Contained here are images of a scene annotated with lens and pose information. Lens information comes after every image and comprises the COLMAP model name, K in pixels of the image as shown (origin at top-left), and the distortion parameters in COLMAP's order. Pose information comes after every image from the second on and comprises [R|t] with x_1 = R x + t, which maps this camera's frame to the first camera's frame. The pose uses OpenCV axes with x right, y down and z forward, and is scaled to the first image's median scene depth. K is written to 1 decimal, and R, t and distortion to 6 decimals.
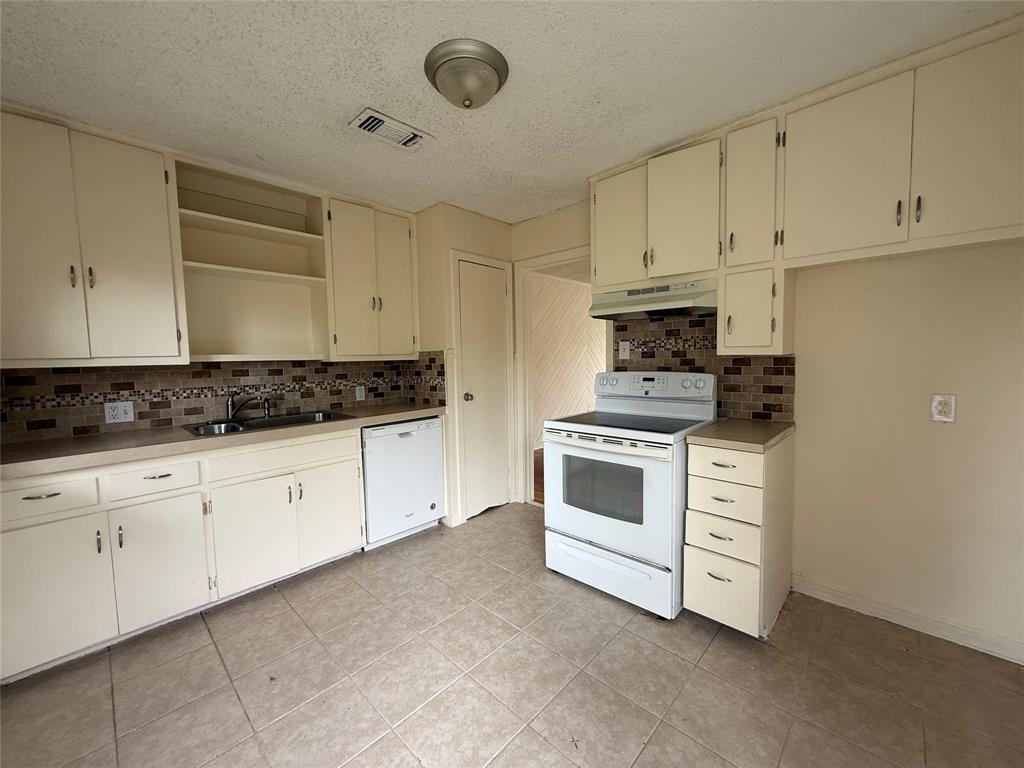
lens RADIAL K [[407.7, 0, 511.2], [0, 407.7, 382.0], [0, 0, 1]] dist [-0.000079, 0.000261]
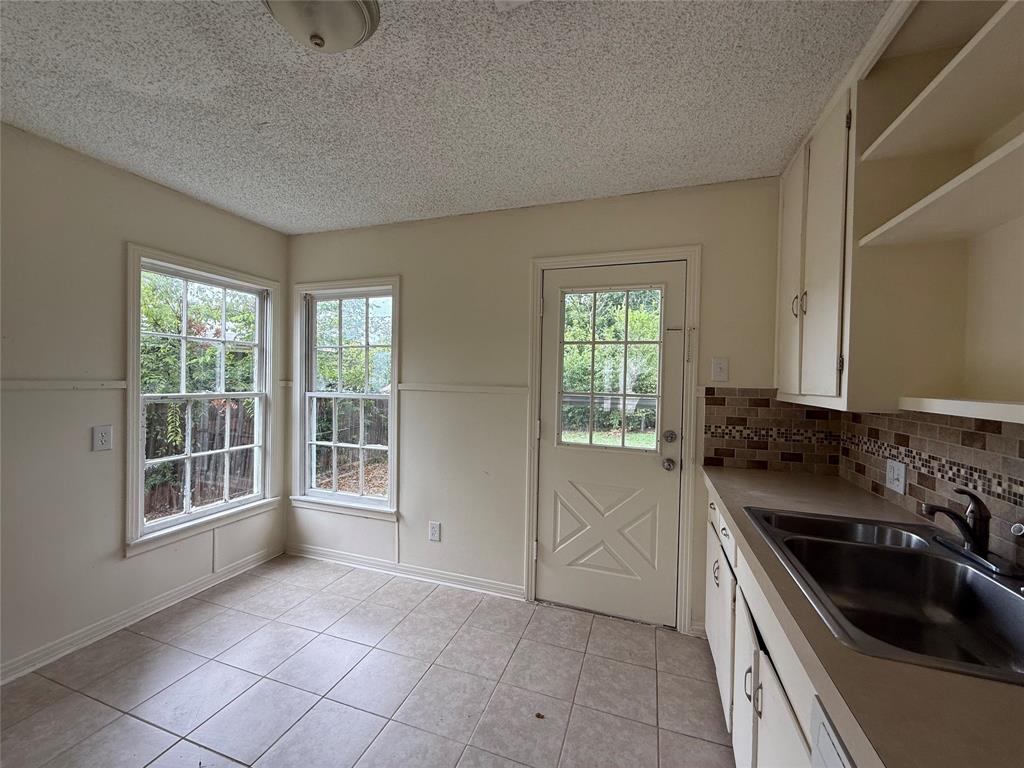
lens RADIAL K [[407.7, 0, 512.2], [0, 407.7, 381.6], [0, 0, 1]] dist [-0.000079, 0.000261]
pose [[-0.907123, 0.004854, -0.420838, -0.082526], [-0.030521, 0.996542, 0.077282, -0.122760], [0.419758, 0.082949, -0.903838, 1.378227]]
